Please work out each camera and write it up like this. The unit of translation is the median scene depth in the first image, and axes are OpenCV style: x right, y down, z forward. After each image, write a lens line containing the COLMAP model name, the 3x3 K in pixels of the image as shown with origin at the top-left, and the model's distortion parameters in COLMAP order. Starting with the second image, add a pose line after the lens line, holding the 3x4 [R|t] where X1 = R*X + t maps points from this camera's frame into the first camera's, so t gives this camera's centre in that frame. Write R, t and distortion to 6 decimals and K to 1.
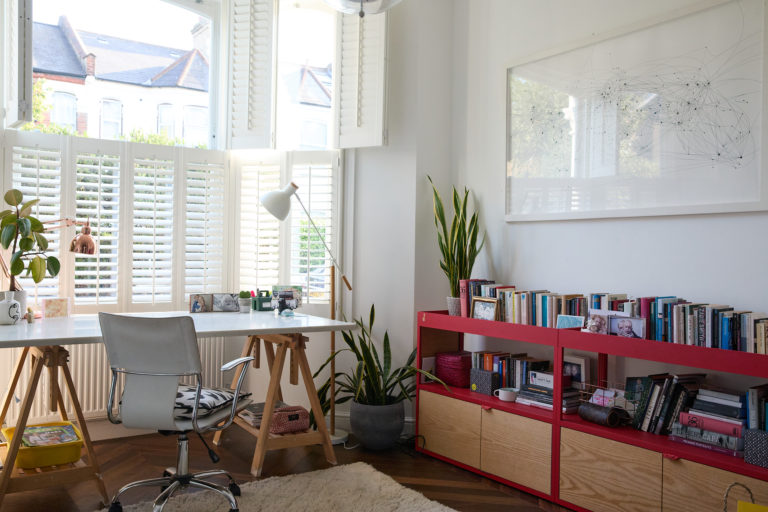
lens RADIAL K [[694.3, 0, 384.0], [0, 694.3, 256.0], [0, 0, 1]] dist [-0.041321, 0.097775]
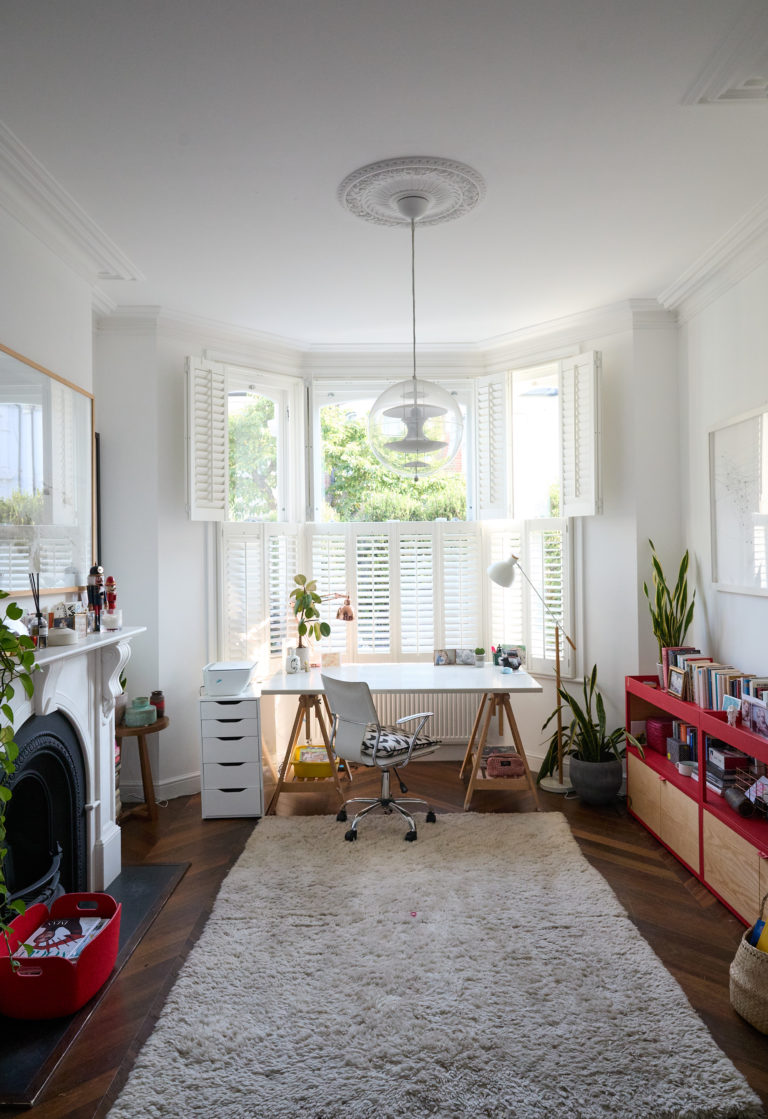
lens RADIAL K [[777.7, 0, 387.4], [0, 777.7, 546.7], [0, 0, 1]] dist [-0.003021, -0.001791]
pose [[0.823841, -0.028844, -0.566086, 0.483697], [0.023765, 0.999584, -0.016345, -0.118129], [0.566322, 0.000012, 0.824184, -0.185274]]
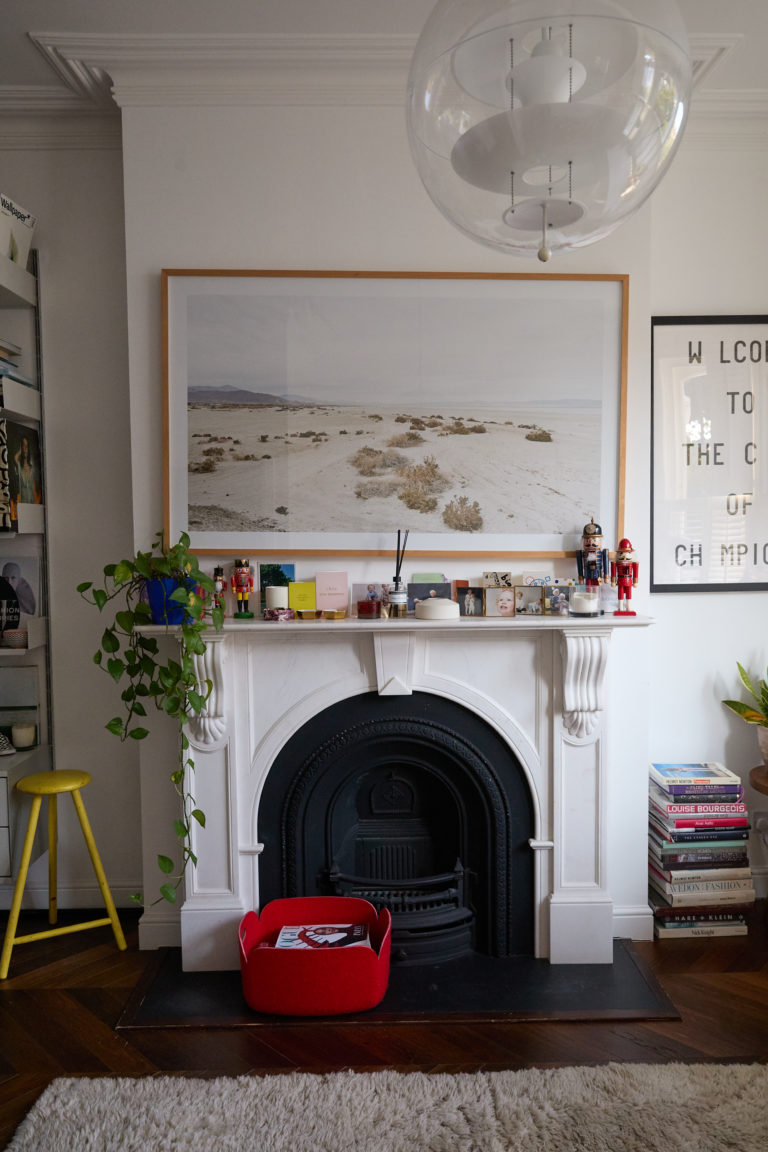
lens RADIAL K [[802.1, 0, 384.6], [0, 802.1, 589.2], [0, 0, 1]] dist [-0.003905, -0.000703]
pose [[-0.546228, 0.032716, -0.836997, 0.309108], [-0.001422, 0.999199, 0.039984, -0.085177], [0.837635, 0.023031, -0.545744, 0.745645]]
